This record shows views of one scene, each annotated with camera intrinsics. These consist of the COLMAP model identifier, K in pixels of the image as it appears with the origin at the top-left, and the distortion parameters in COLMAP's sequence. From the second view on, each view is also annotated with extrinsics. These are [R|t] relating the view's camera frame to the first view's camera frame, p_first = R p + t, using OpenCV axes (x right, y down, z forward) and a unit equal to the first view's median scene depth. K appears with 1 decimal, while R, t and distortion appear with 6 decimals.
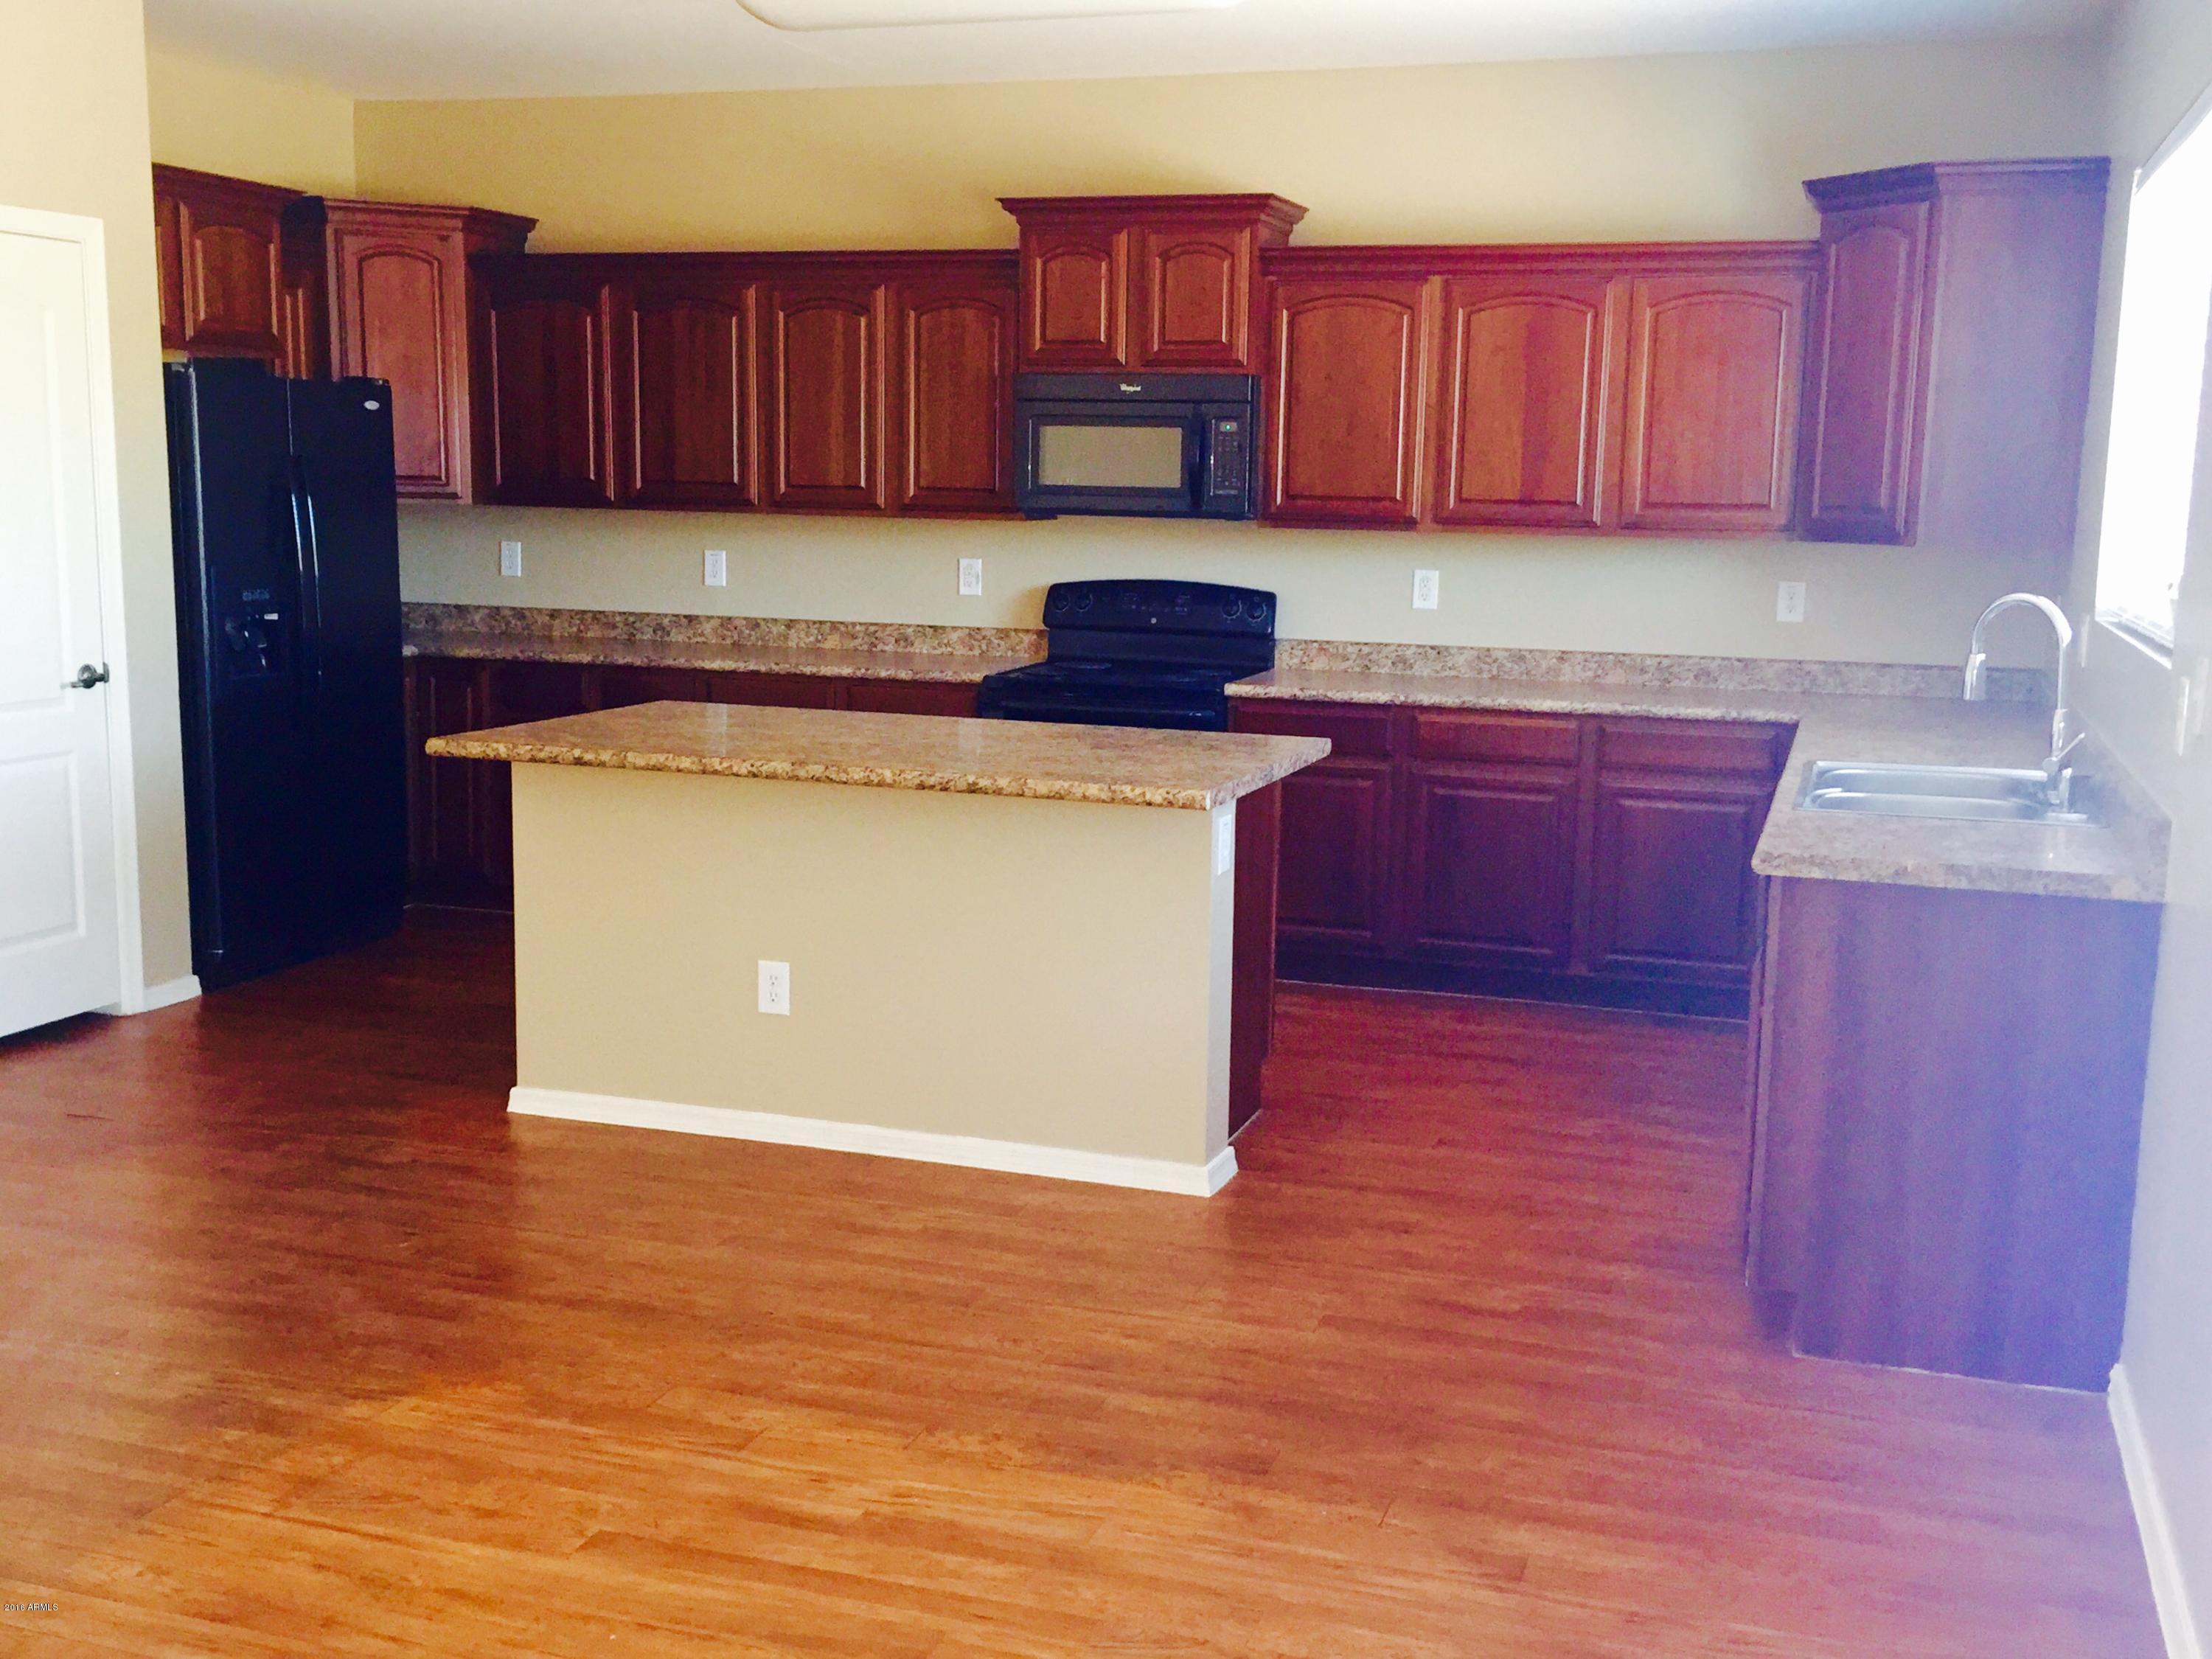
lens RADIAL K [[2287.7, 0, 1102.6], [0, 2287.7, 819.7], [0, 0, 1]] dist [0.064050, -0.030301]
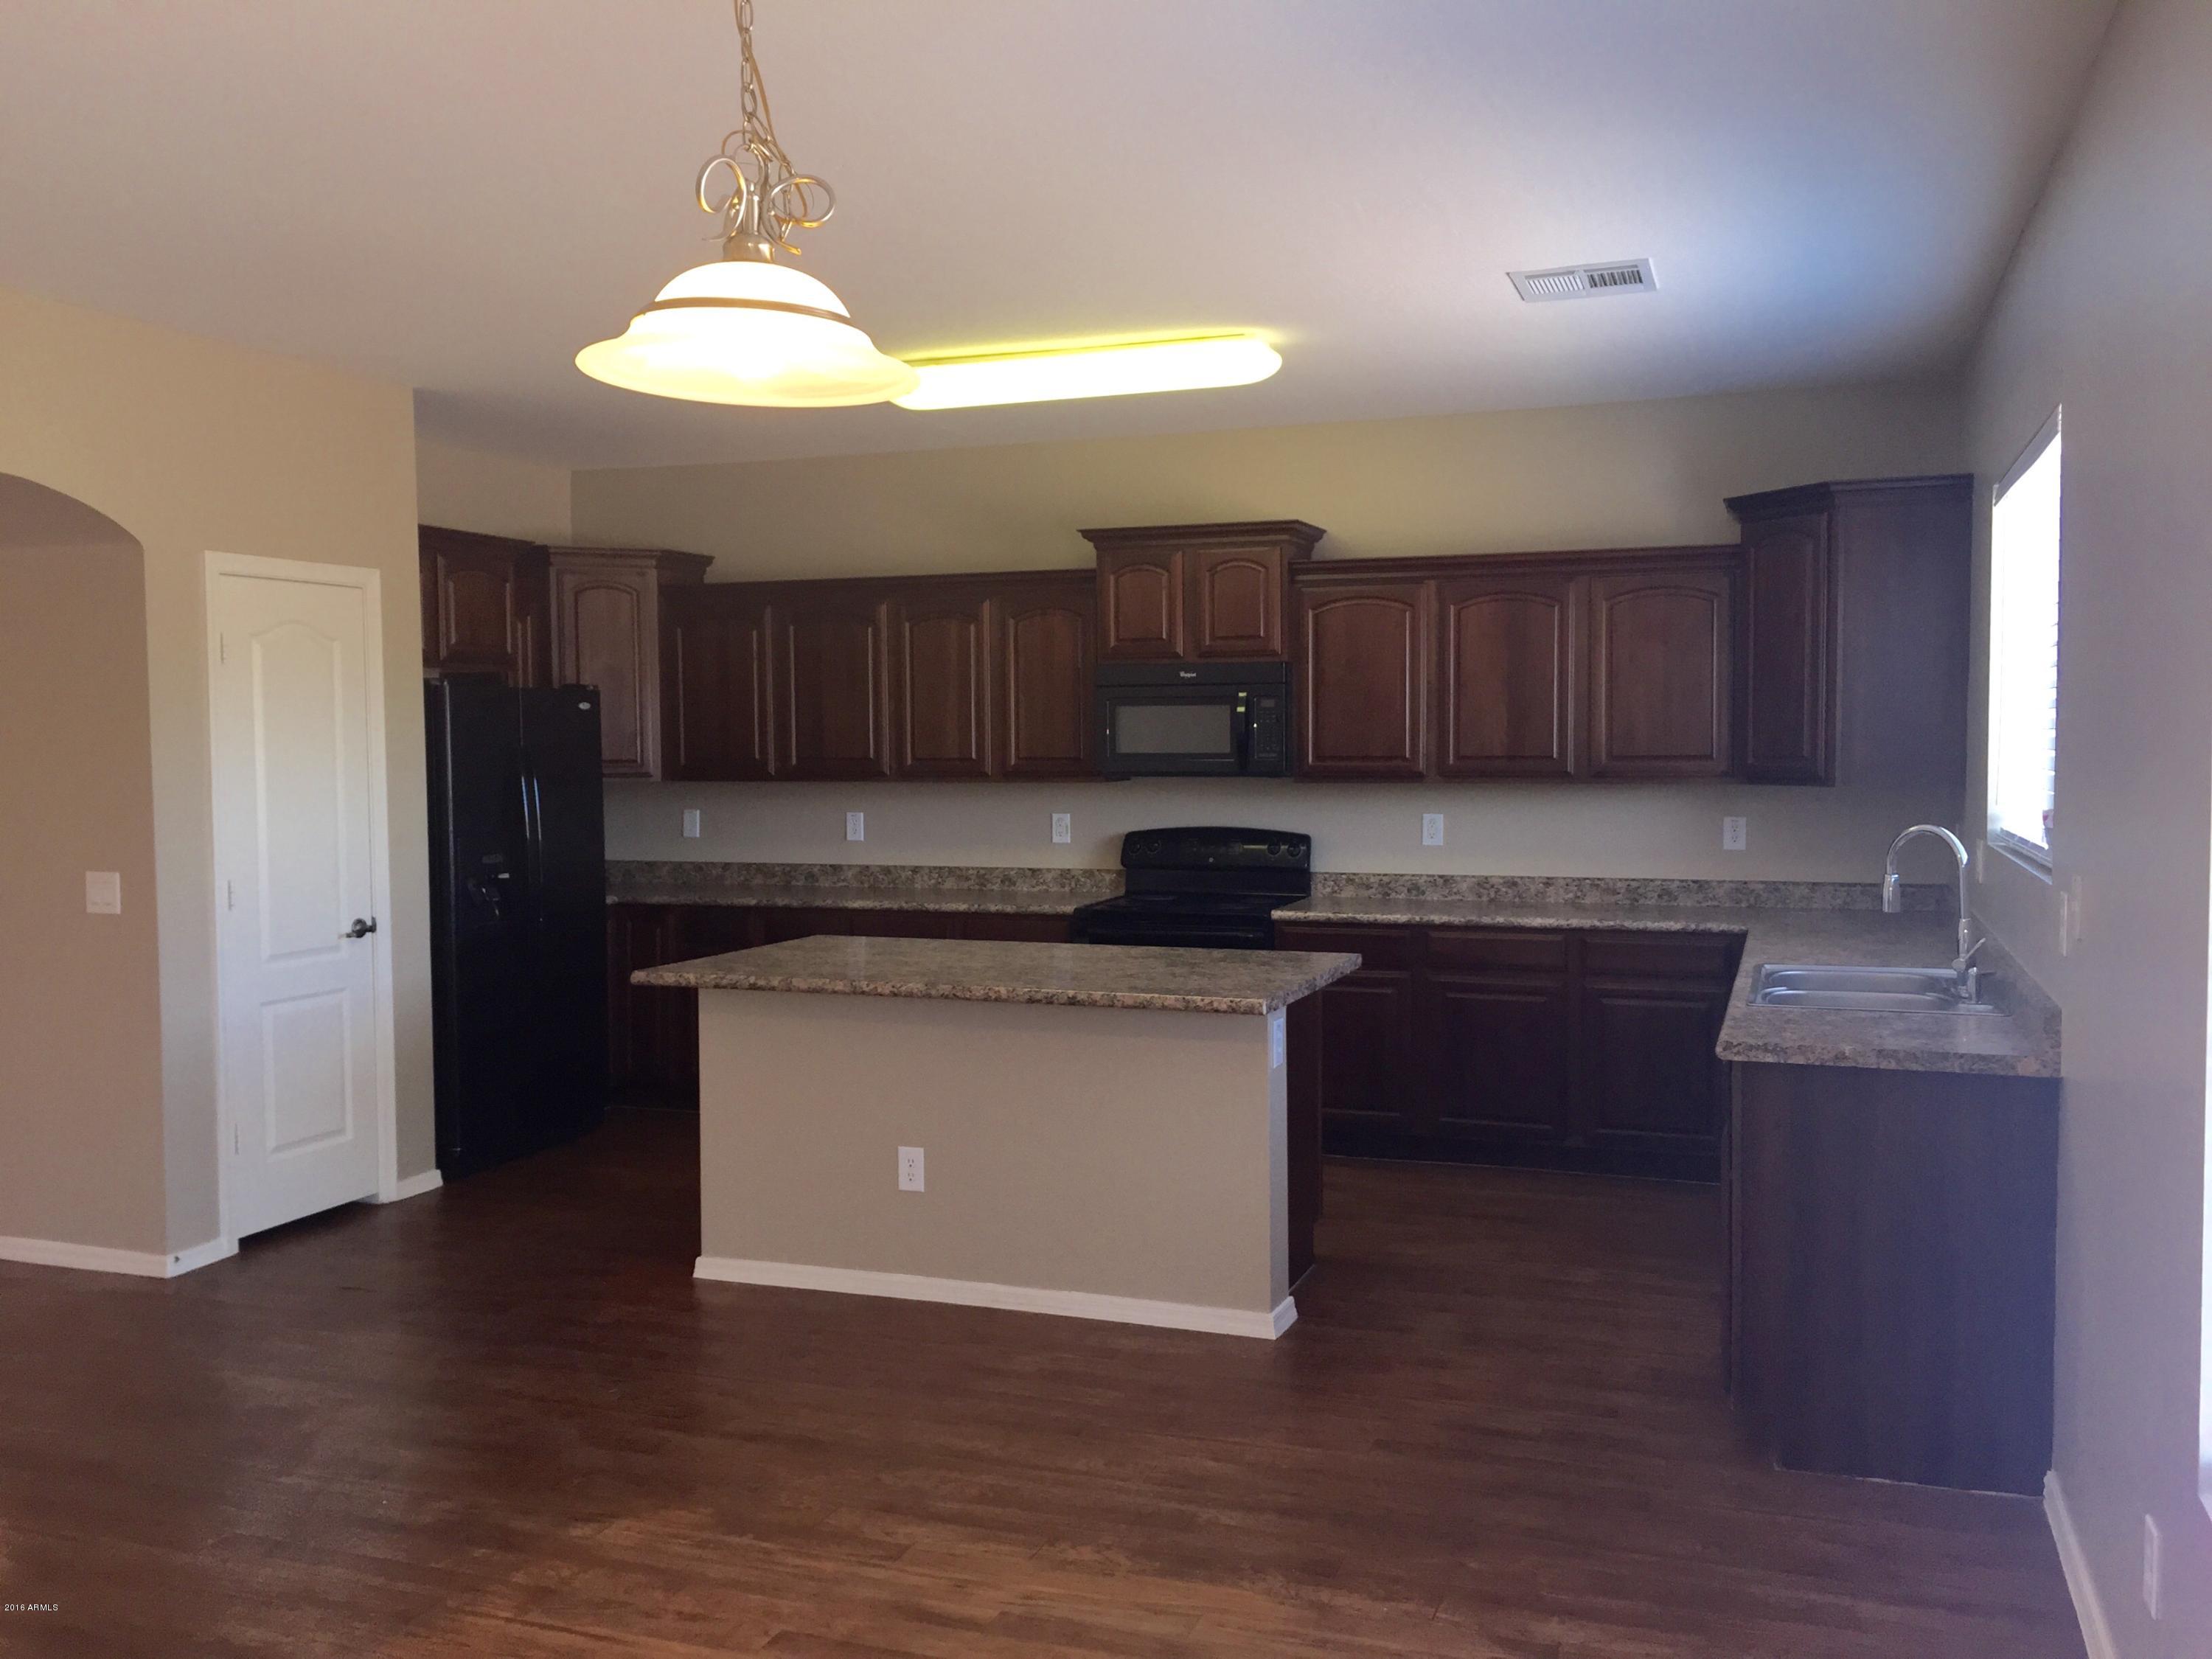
lens RADIAL K [[1884.0, 0, 1106.0], [0, 1884.0, 829.5], [0, 0, 1]] dist [0.073669, -0.085350]
pose [[0.999248, -0.024779, -0.029809, -0.004942], [0.021607, 0.994510, -0.102387, -0.001202], [0.032183, 0.101666, 0.994298, -0.014350]]
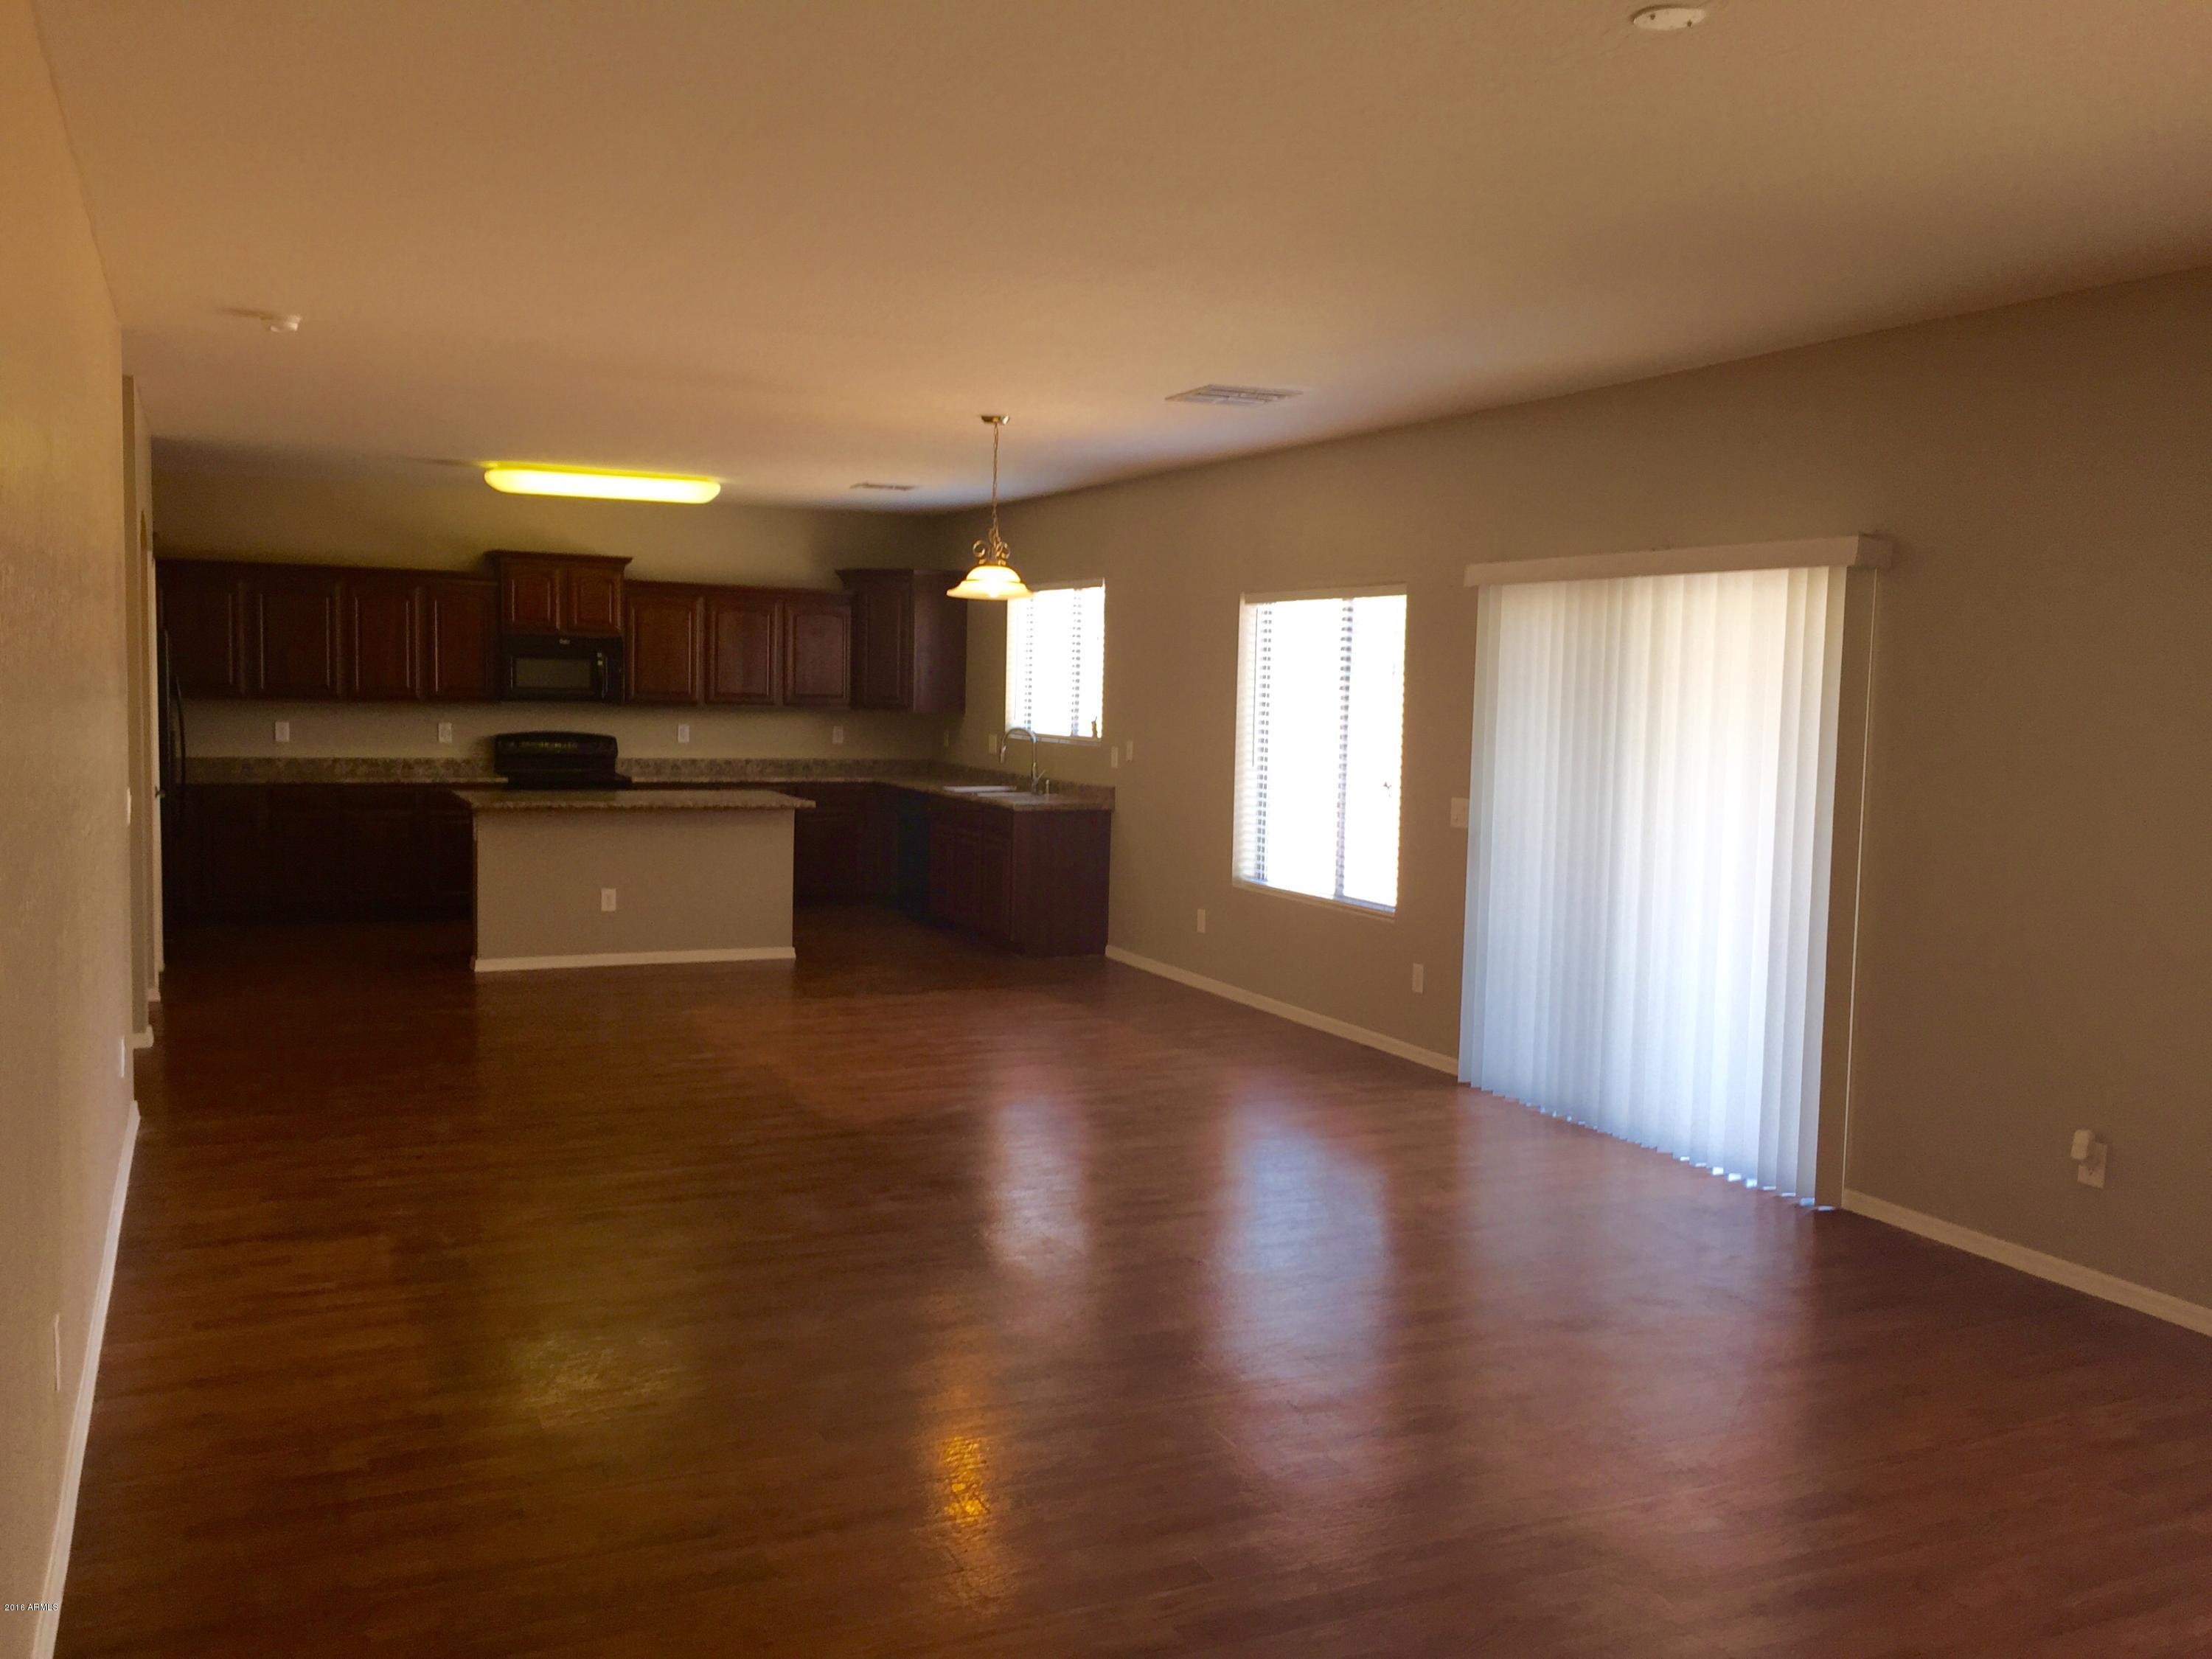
lens RADIAL K [[1884.0, 0, 1106.0], [0, 1884.0, 829.5], [0, 0, 1]] dist [0.073669, -0.085350]
pose [[0.727757, -0.057474, 0.683423, -1.060642], [0.093847, 0.995455, -0.016220, 0.076341], [-0.679384, 0.075941, 0.729842, -0.776018]]
